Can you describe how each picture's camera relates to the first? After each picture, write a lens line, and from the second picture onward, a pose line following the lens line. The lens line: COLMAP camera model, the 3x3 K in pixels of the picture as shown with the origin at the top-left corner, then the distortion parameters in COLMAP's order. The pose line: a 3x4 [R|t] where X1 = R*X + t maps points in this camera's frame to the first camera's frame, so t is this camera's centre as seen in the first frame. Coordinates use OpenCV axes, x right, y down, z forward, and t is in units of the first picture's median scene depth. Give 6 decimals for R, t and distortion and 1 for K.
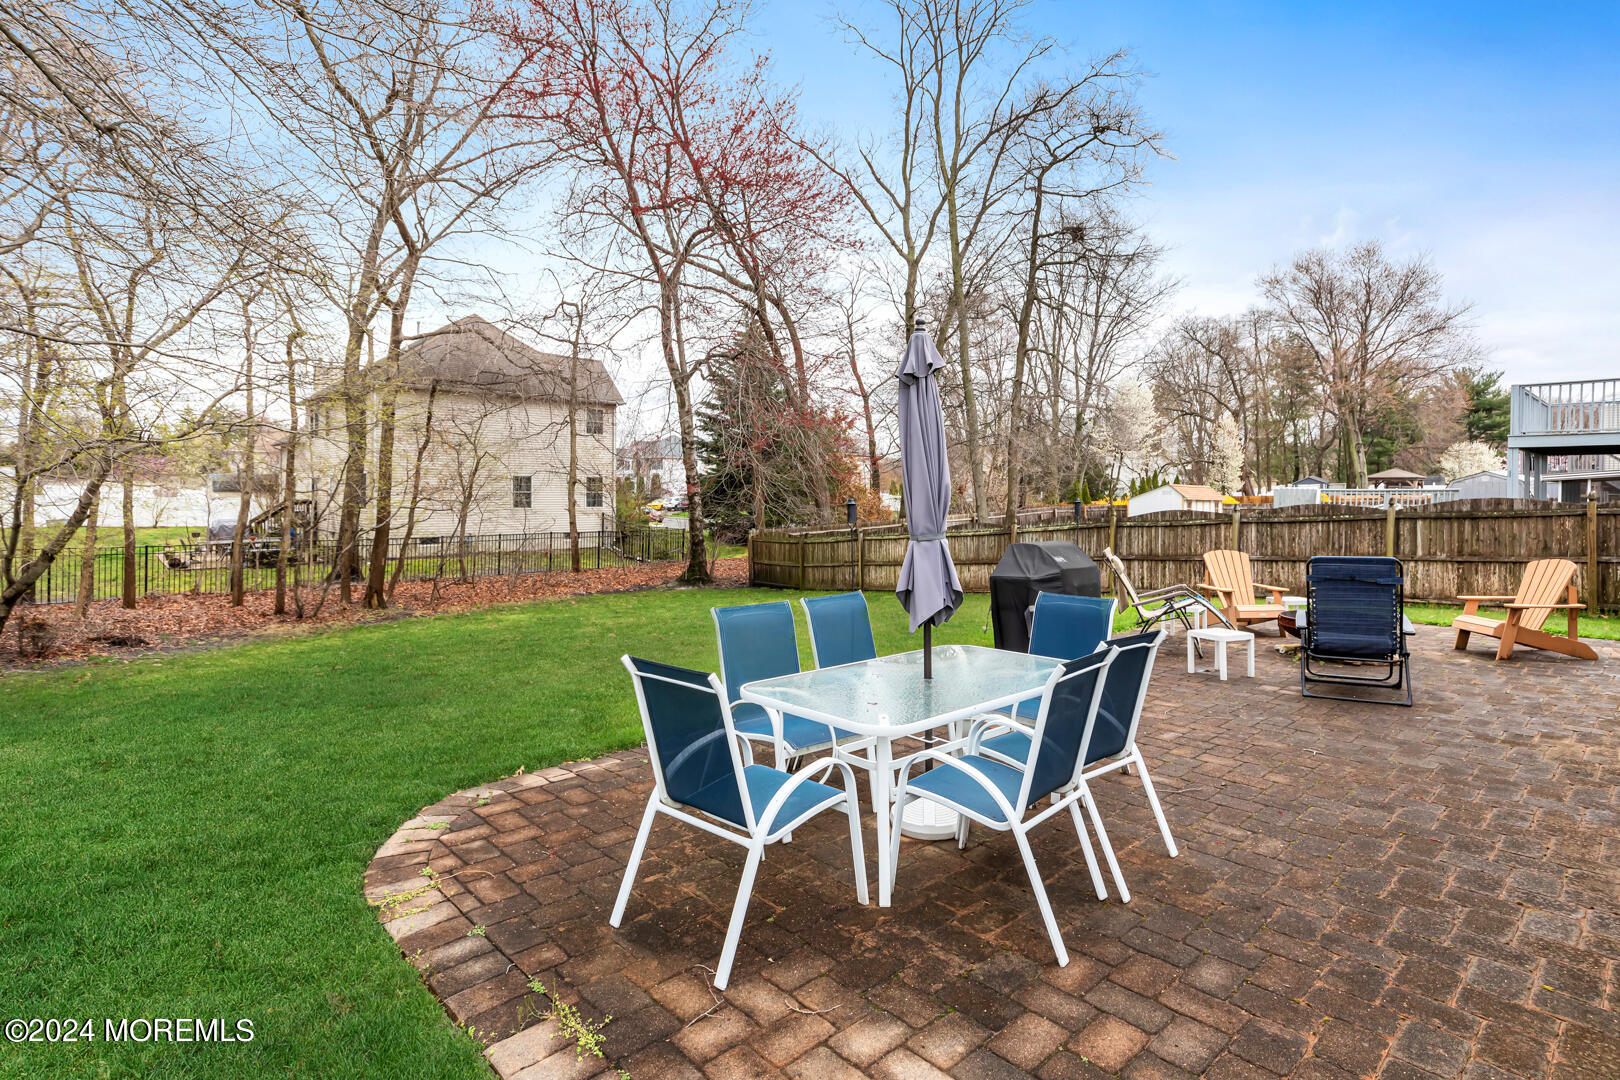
lens RADIAL K [[804.4, 0, 813.2], [0, 804.4, 540.5], [0, 0, 1]] dist [-0.011026, 0.001659]
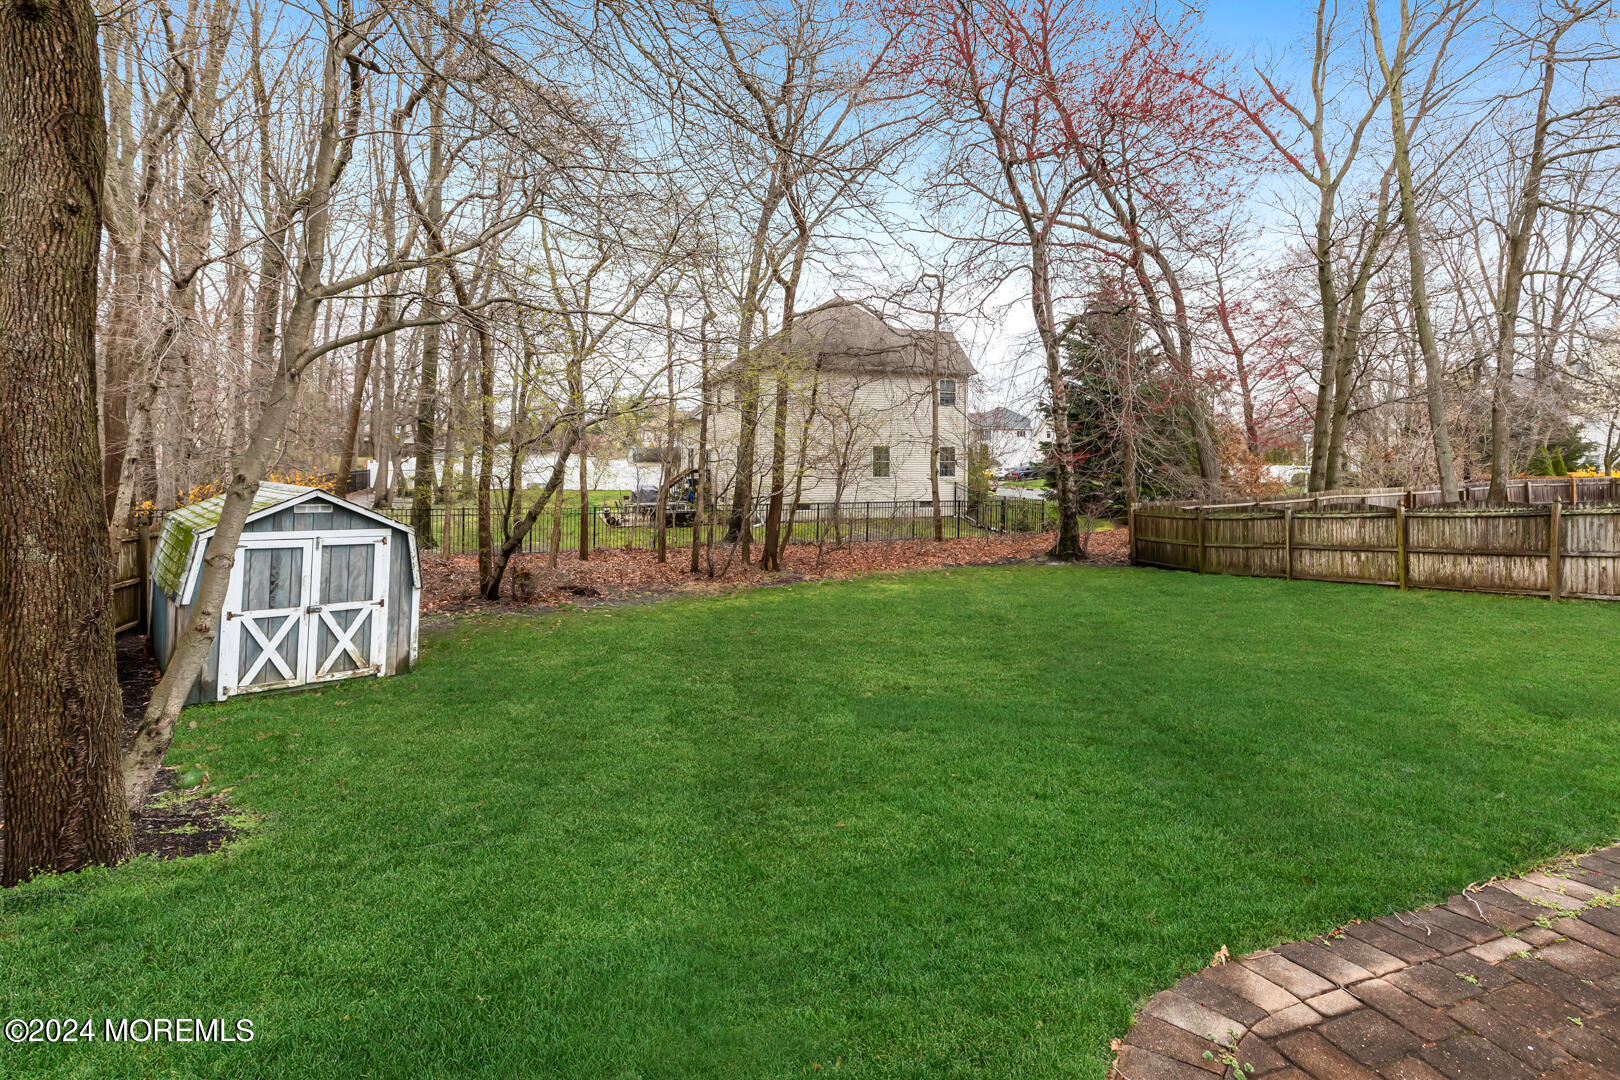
lens RADIAL K [[724.9, 0, 805.5], [0, 724.9, 537.6], [0, 0, 1]] dist [0.000604, -0.000569]
pose [[0.921275, 0.038295, -0.387023, -0.100986], [-0.021482, 0.998632, 0.047675, -0.004886], [0.388319, -0.035607, 0.920837, 0.099960]]
